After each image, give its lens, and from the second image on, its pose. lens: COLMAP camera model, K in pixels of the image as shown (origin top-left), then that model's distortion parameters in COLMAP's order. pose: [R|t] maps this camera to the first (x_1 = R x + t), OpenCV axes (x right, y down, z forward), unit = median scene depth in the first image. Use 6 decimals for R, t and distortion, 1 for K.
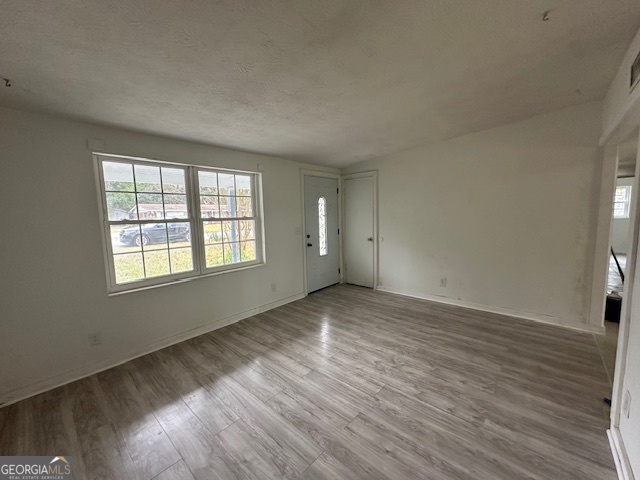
lens RADIAL K [[258.8, 0, 320.5], [0, 258.8, 236.6], [0, 0, 1]] dist [0.003380, -0.000513]
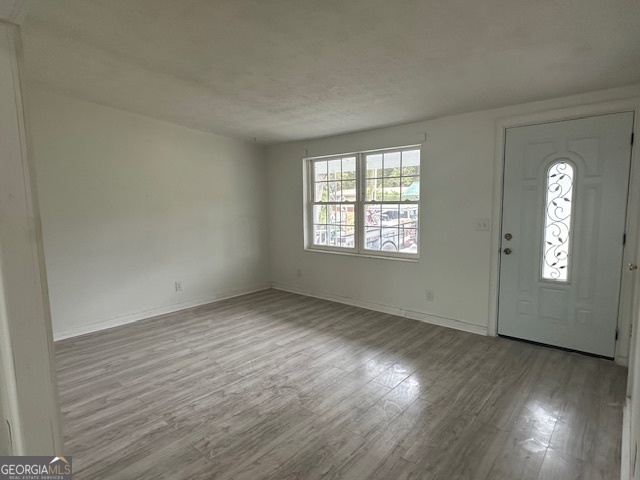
lens RADIAL K [[353.2, 0, 319.9], [0, 353.2, 243.4], [0, 0, 1]] dist [-0.002572, 0.000249]
pose [[0.001535, 0.139996, -0.990151, 1.165804], [-0.075525, 0.987340, 0.139482, -0.102377], [0.997143, 0.074567, 0.012089, 0.956653]]
